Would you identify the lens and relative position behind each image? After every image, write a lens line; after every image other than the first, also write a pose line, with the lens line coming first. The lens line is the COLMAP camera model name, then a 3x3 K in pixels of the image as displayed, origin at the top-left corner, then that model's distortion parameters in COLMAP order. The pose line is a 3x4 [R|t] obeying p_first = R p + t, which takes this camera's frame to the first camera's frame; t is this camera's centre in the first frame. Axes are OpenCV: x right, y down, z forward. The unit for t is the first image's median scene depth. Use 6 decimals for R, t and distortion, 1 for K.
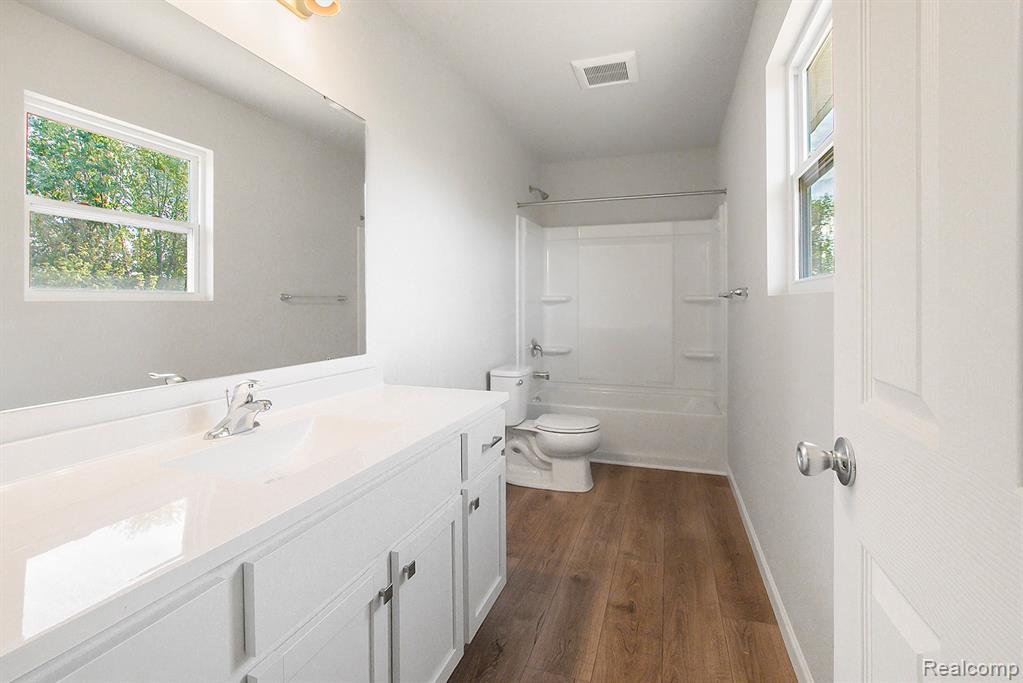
lens RADIAL K [[455.9, 0, 510.5], [0, 455.9, 295.8], [0, 0, 1]] dist [-0.056754, 0.000146]
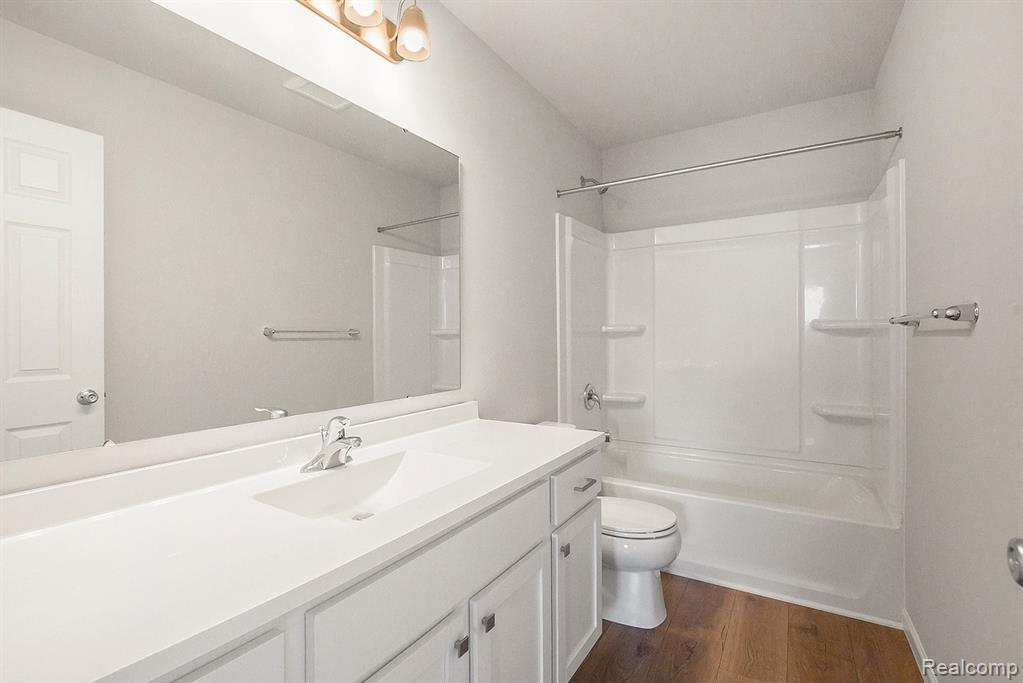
lens RADIAL K [[467.4, 0, 498.5], [0, 467.4, 345.1], [0, 0, 1]] dist [-0.027137, 0.000125]
pose [[0.973730, -0.008218, -0.227559, 0.077903], [0.015027, 0.999489, 0.028202, 0.006954], [0.227211, -0.030880, 0.973356, 0.229343]]
